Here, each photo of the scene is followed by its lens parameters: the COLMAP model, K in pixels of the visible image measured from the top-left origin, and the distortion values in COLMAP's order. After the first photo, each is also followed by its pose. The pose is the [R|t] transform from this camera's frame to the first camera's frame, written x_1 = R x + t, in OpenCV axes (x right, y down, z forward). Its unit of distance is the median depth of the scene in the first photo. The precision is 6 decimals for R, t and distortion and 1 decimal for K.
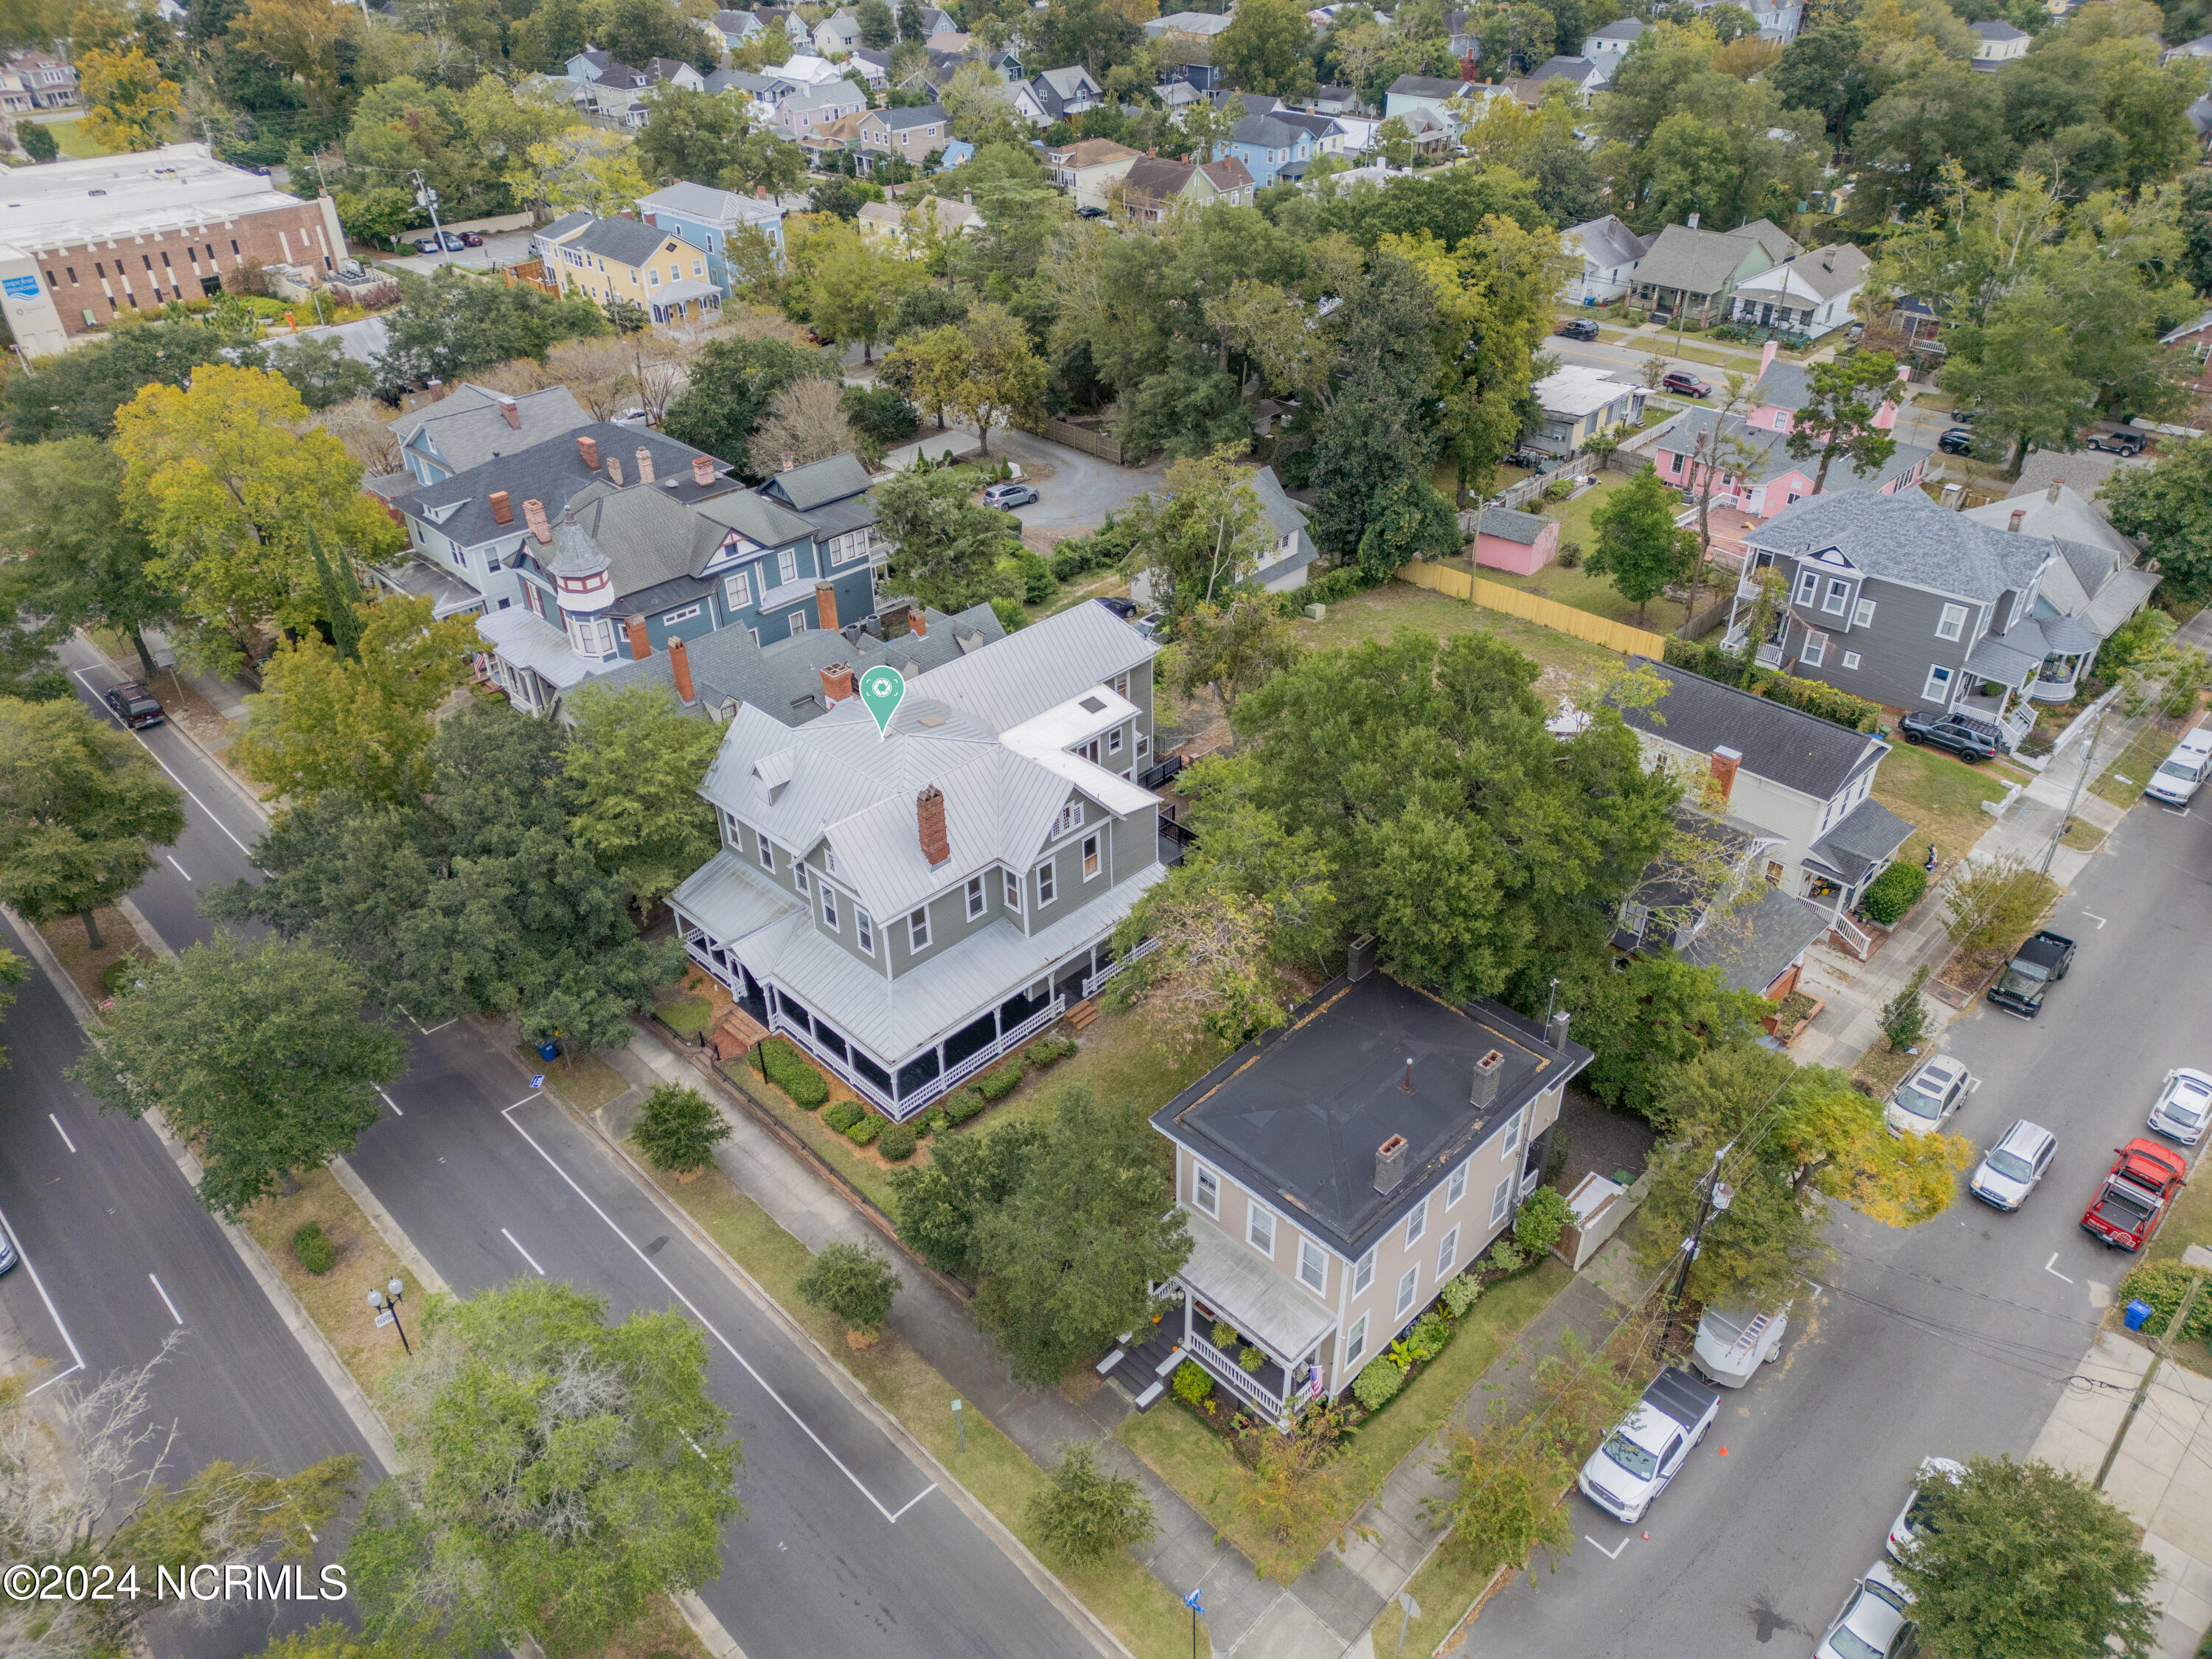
lens RADIAL K [[1529.7, 0, 1106.0], [0, 1529.7, 829.5], [0, 0, 1]] dist [0.057900, -0.048018]
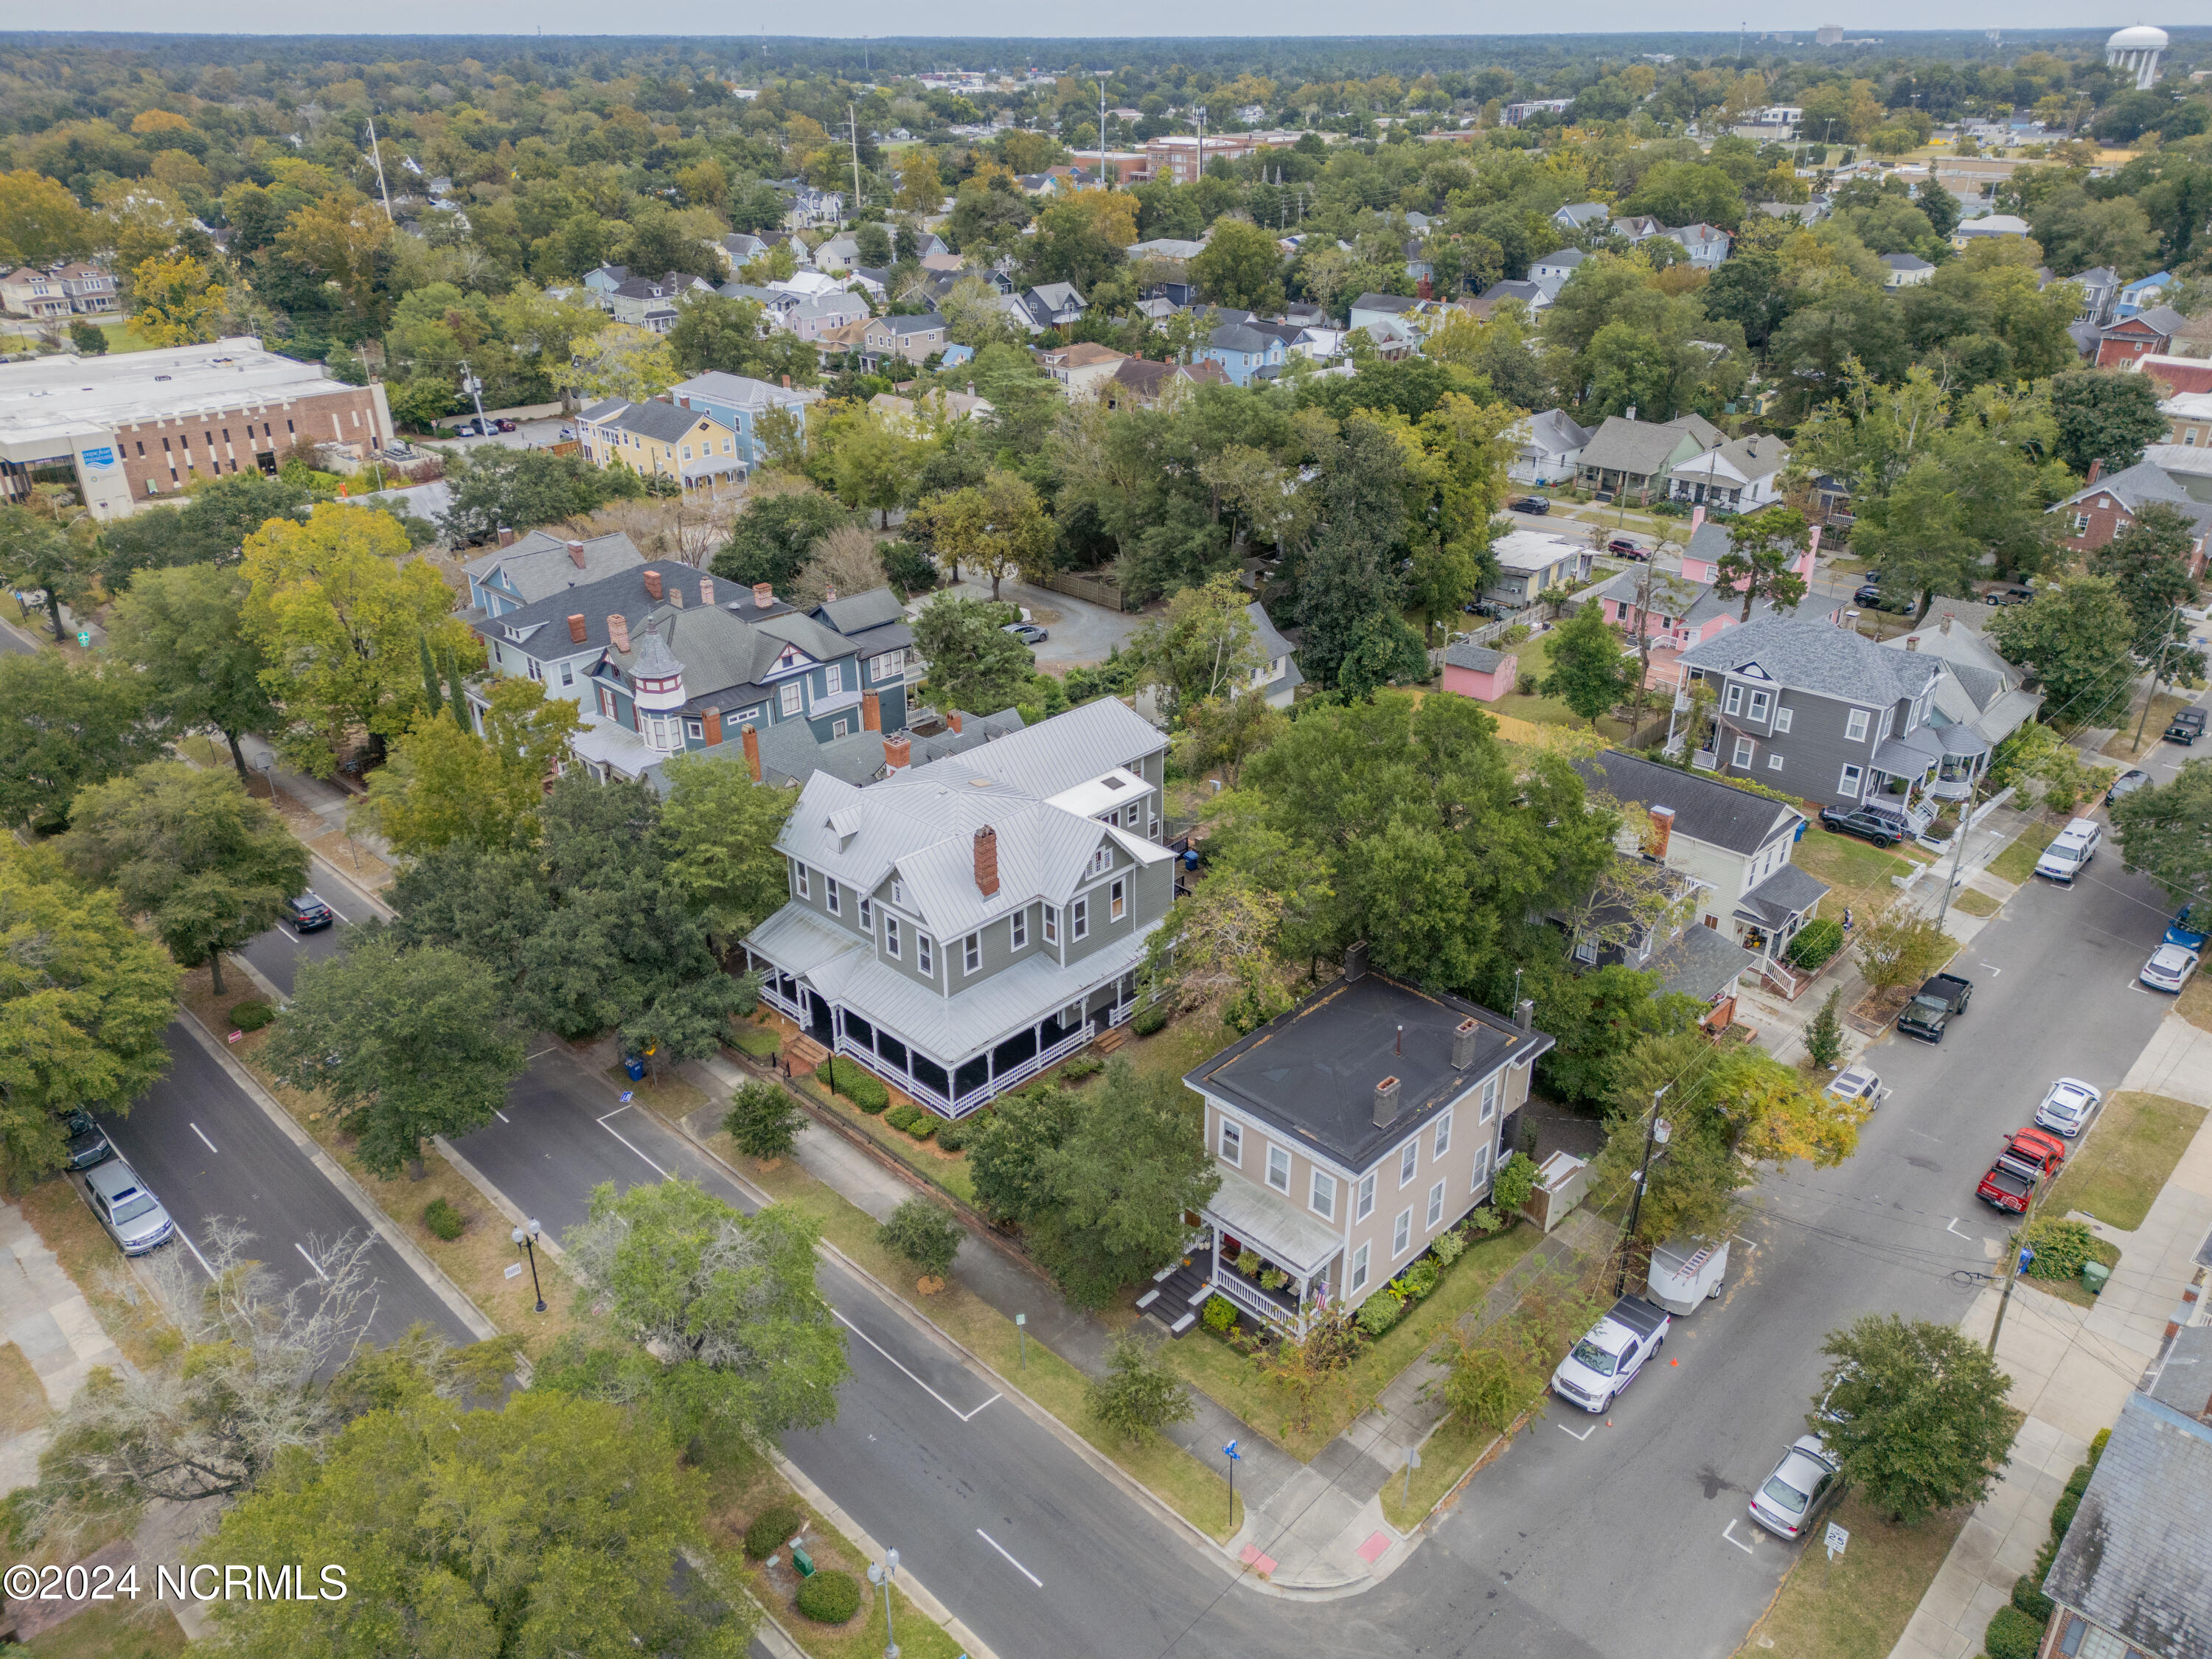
lens RADIAL K [[1570.1, 0, 1106.0], [0, 1570.1, 829.5], [0, 0, 1]] dist [0.061179, -0.052453]
pose [[0.999774, 0.003889, 0.020895, -0.032557], [-0.001092, 0.991211, -0.132284, 0.090798], [-0.021225, 0.132231, 0.990992, -0.131374]]
